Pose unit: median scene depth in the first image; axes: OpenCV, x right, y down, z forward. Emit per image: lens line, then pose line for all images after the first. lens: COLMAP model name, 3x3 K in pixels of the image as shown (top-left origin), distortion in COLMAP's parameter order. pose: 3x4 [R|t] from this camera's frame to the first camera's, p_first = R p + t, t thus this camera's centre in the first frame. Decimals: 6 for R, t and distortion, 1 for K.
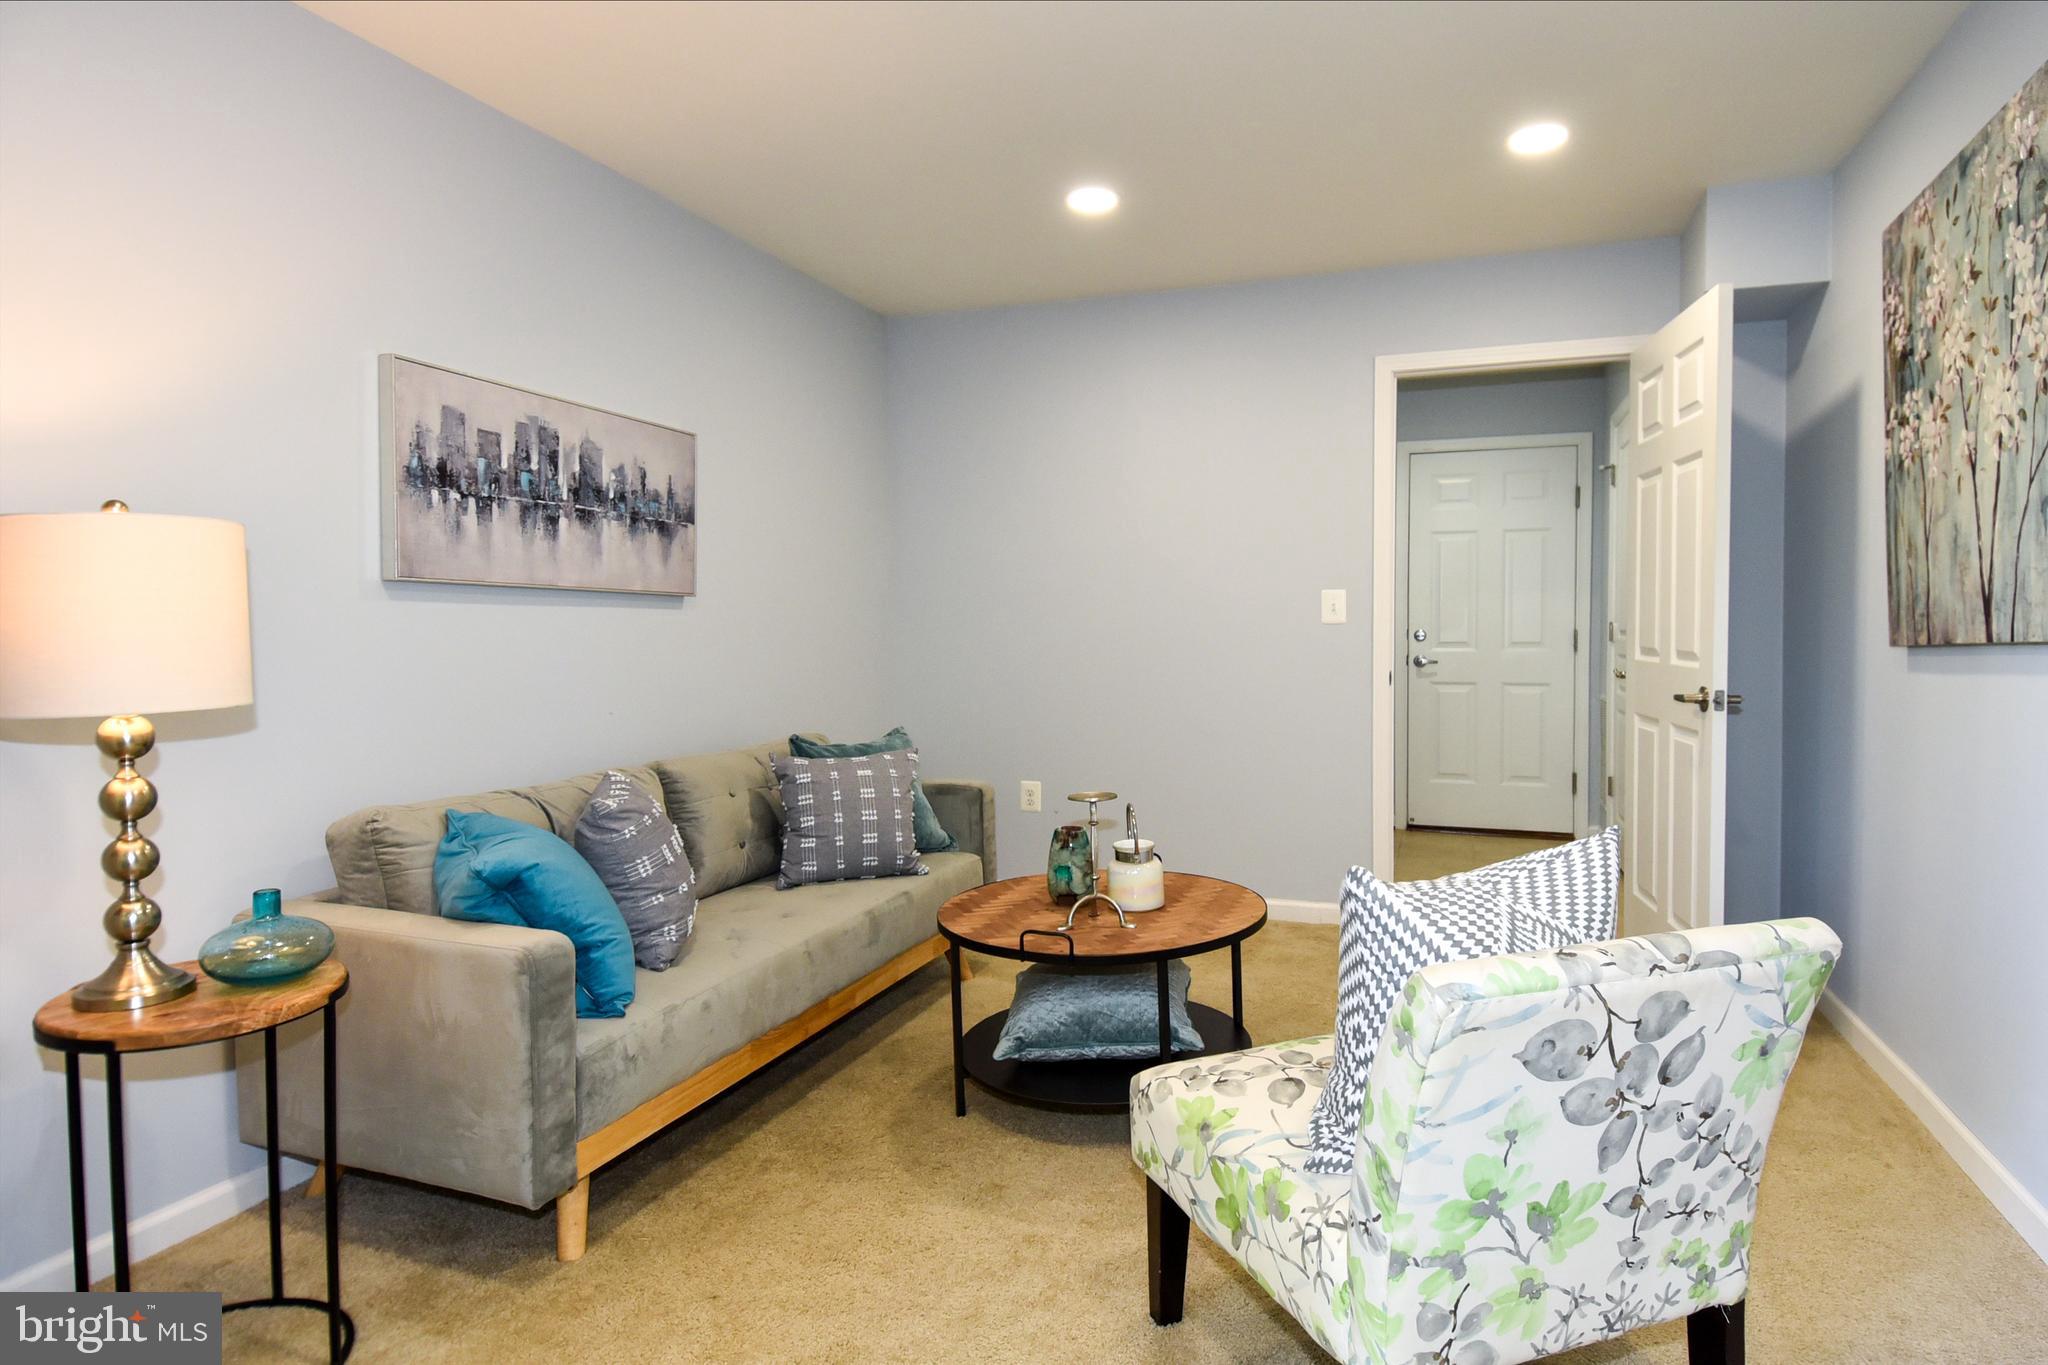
lens RADIAL K [[1151.1, 0, 995.0], [0, 1151.1, 659.4], [0, 0, 1]] dist [0.043940, -0.026165]
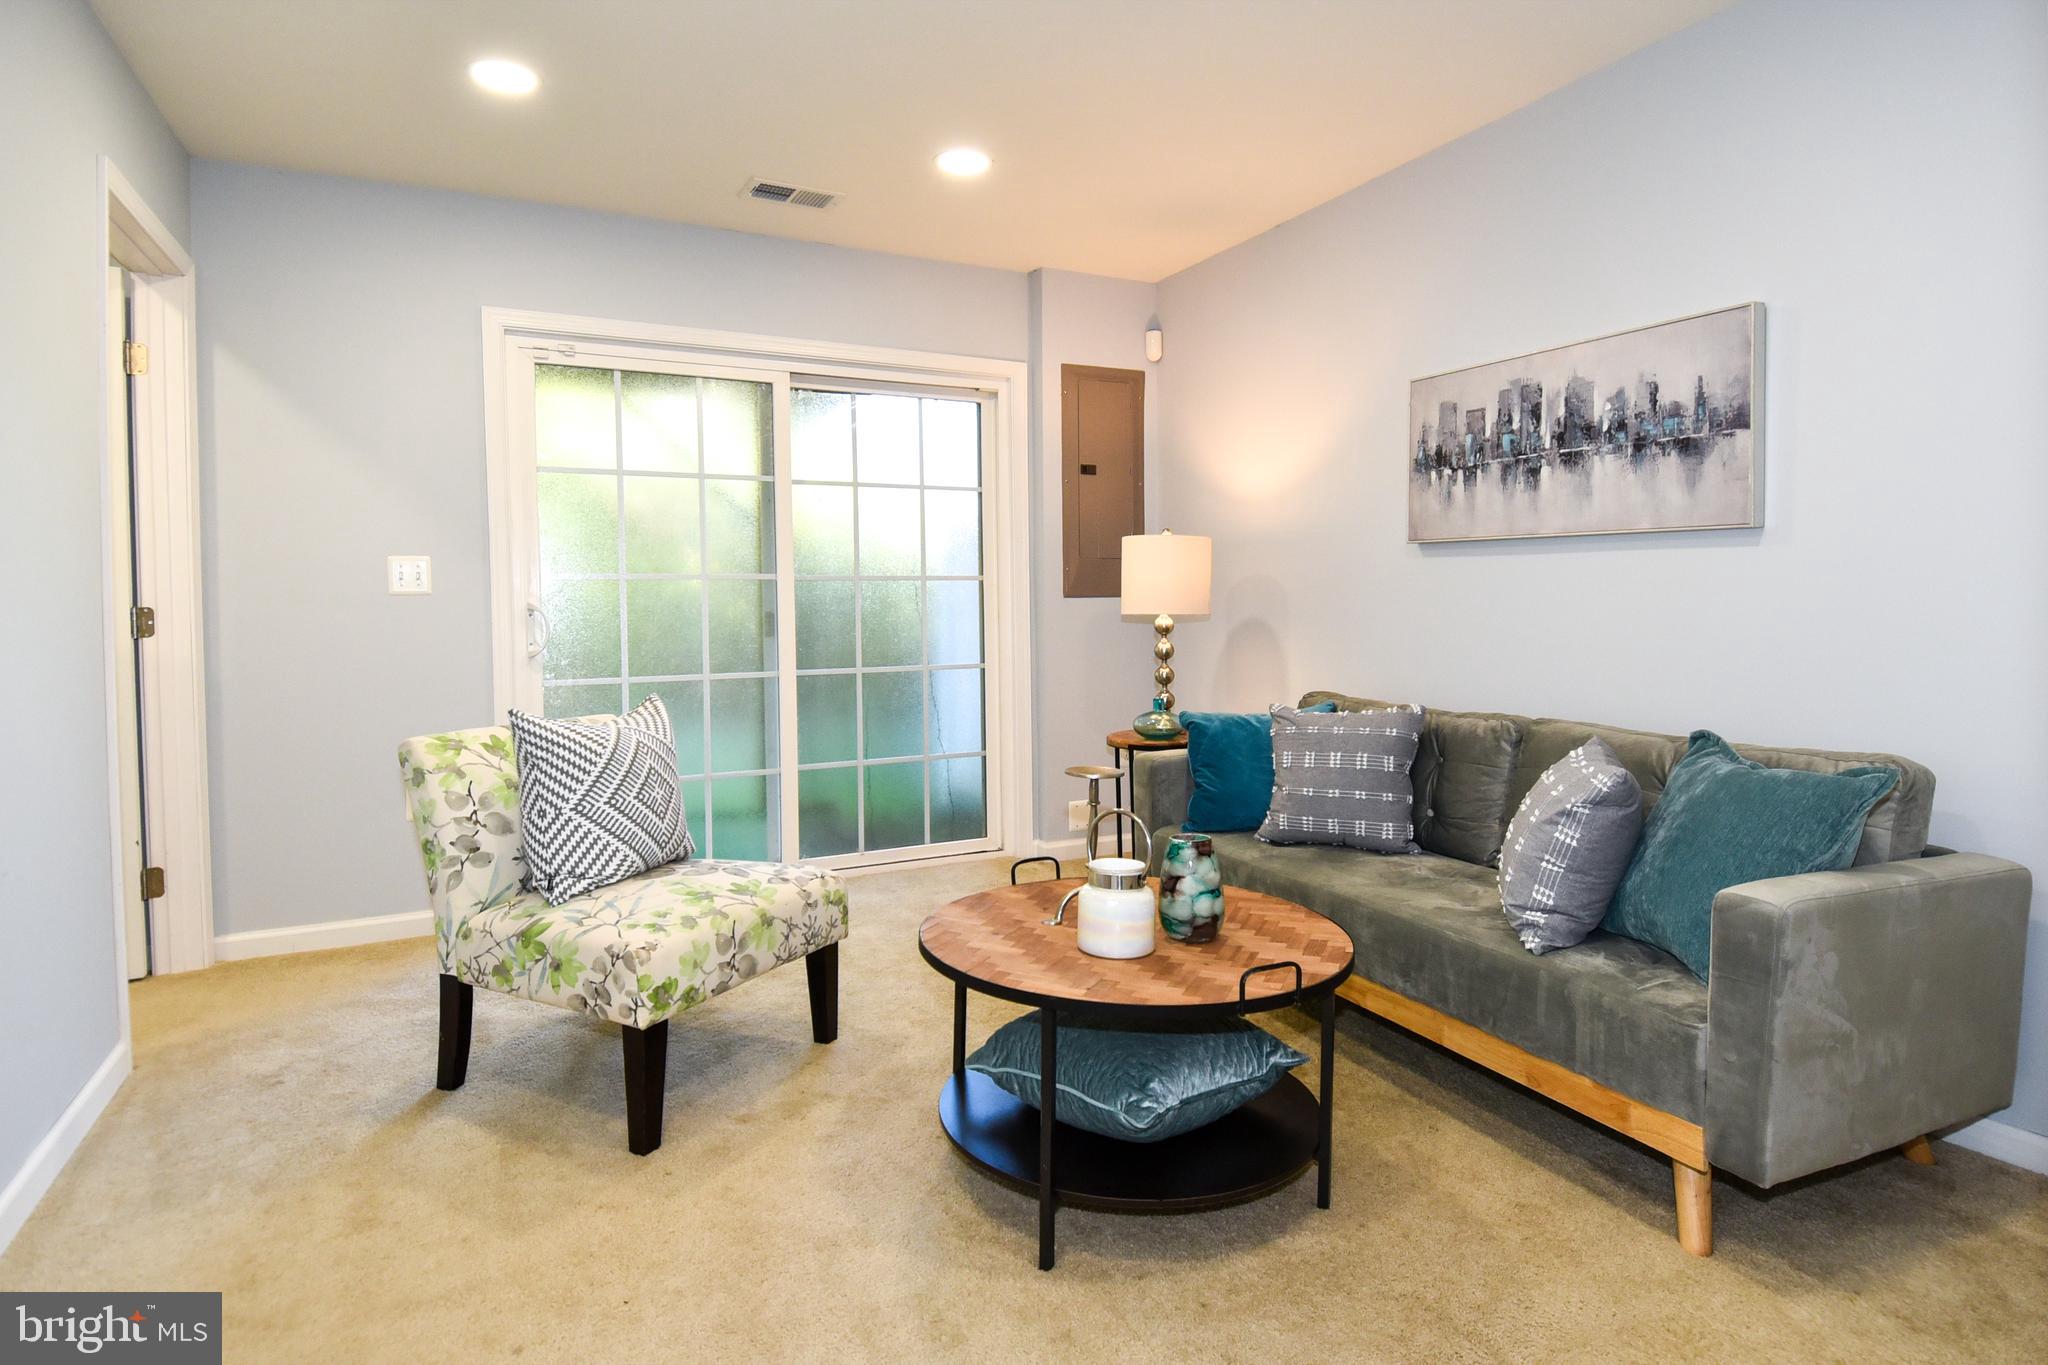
lens RADIAL K [[1151.1, 0, 1025.8], [0, 1151.1, 684.9], [0, 0, 1]] dist [0.043940, -0.026165]
pose [[-0.686557, 0.069505, -0.723746, 0.717272], [-0.007902, 0.994648, 0.103018, -0.033311], [0.727033, 0.076447, -0.682334, 1.418014]]
